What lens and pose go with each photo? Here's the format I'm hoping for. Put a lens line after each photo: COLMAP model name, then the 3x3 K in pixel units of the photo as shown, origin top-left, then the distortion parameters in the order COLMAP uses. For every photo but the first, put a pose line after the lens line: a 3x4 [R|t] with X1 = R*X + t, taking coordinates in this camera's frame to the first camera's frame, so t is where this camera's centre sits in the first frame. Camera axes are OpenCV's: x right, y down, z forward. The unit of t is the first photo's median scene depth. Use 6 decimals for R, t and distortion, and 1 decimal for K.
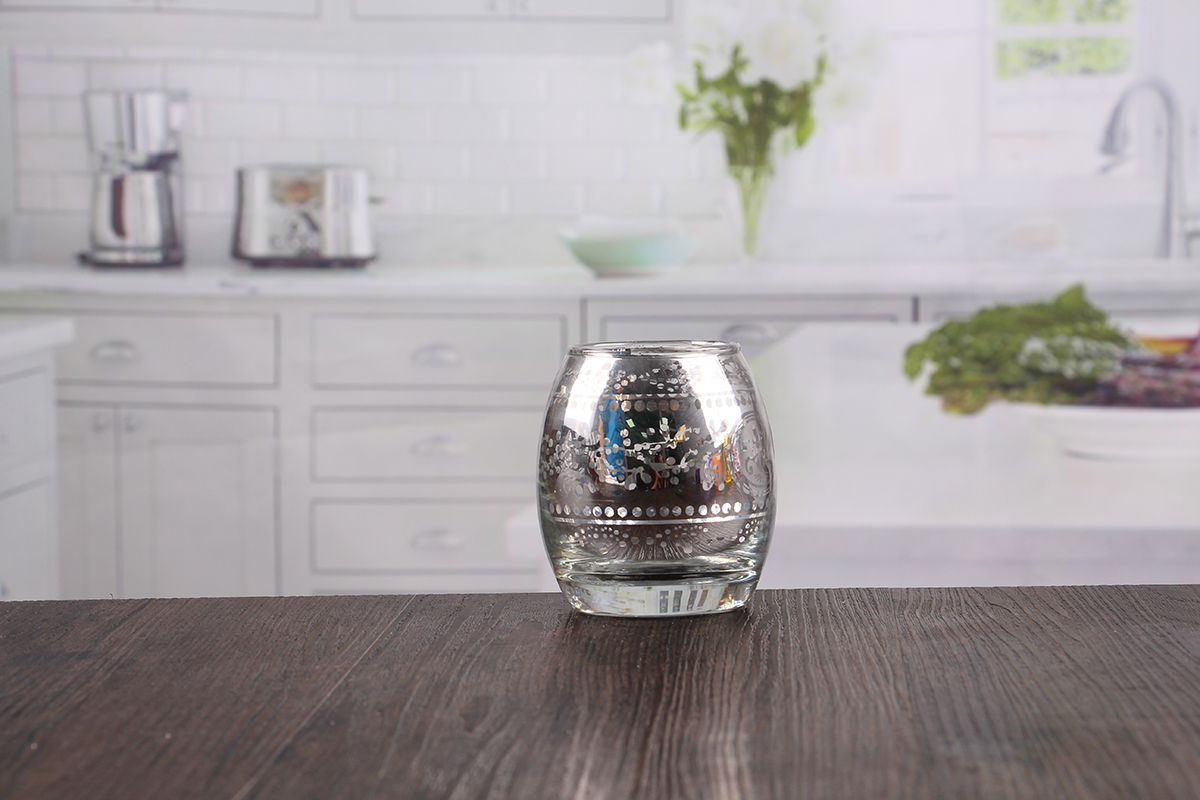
lens RADIAL K [[3446.3, 0, 602.5], [0, 3446.3, 401.4], [0, 0, 1]] dist [0.458962, 0.000000]
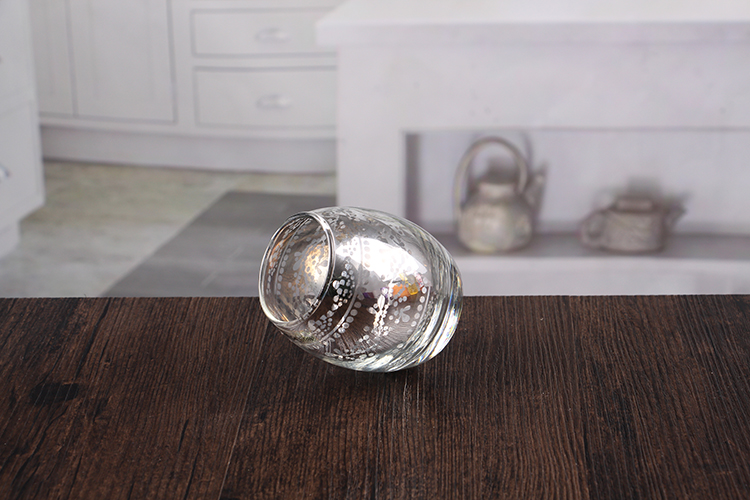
lens RADIAL K [[2154.0, 0, 372.9], [0, 2154.0, 250.0], [0, 0, 1]] dist [0.458962, 0.000000]
pose [[0.999965, -0.007141, 0.004328, -0.013435], [0.005712, 0.963032, 0.269326, -0.253149], [-0.006091, -0.269292, 0.963039, 0.043176]]
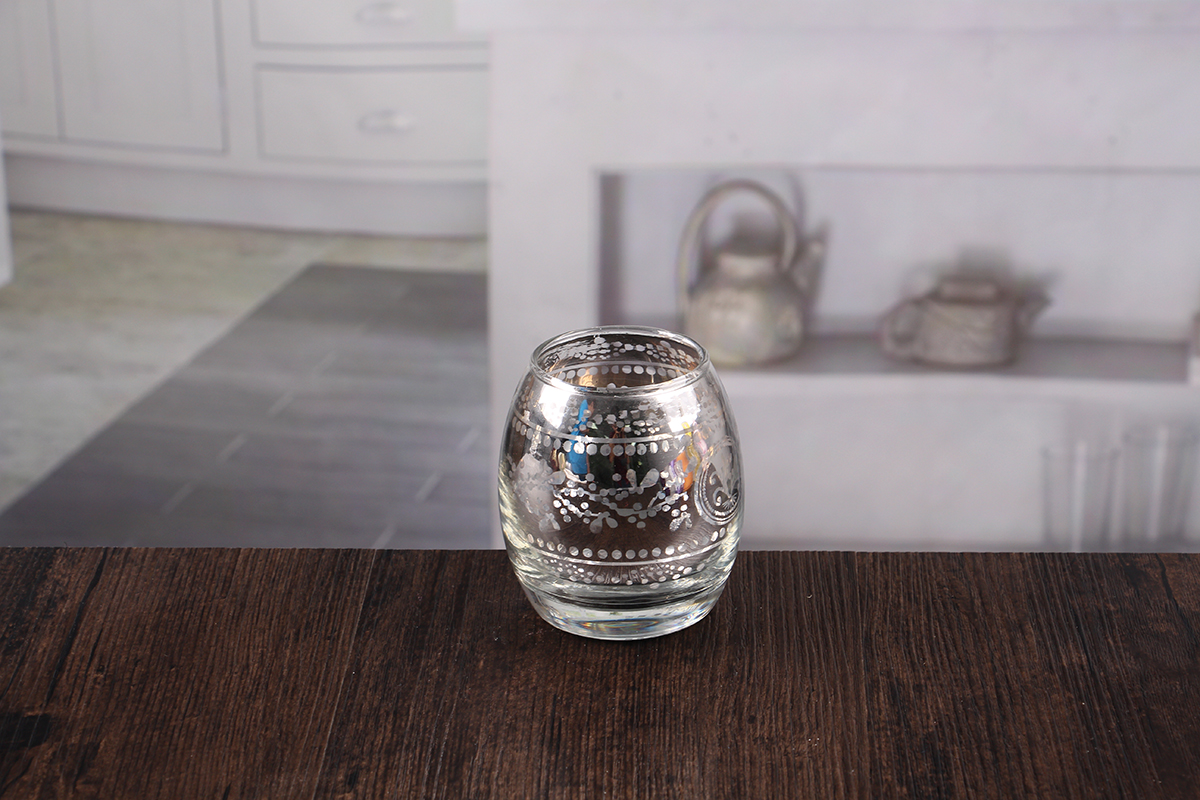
lens RADIAL K [[3446.3, 0, 598.1], [0, 3446.3, 402.0], [0, 0, 1]] dist [0.458962, 0.000000]
pose [[0.999868, -0.001139, 0.016180, -0.007045], [-0.004076, 0.947887, 0.318580, -0.321186], [-0.015700, -0.318604, 0.947758, 0.084410]]
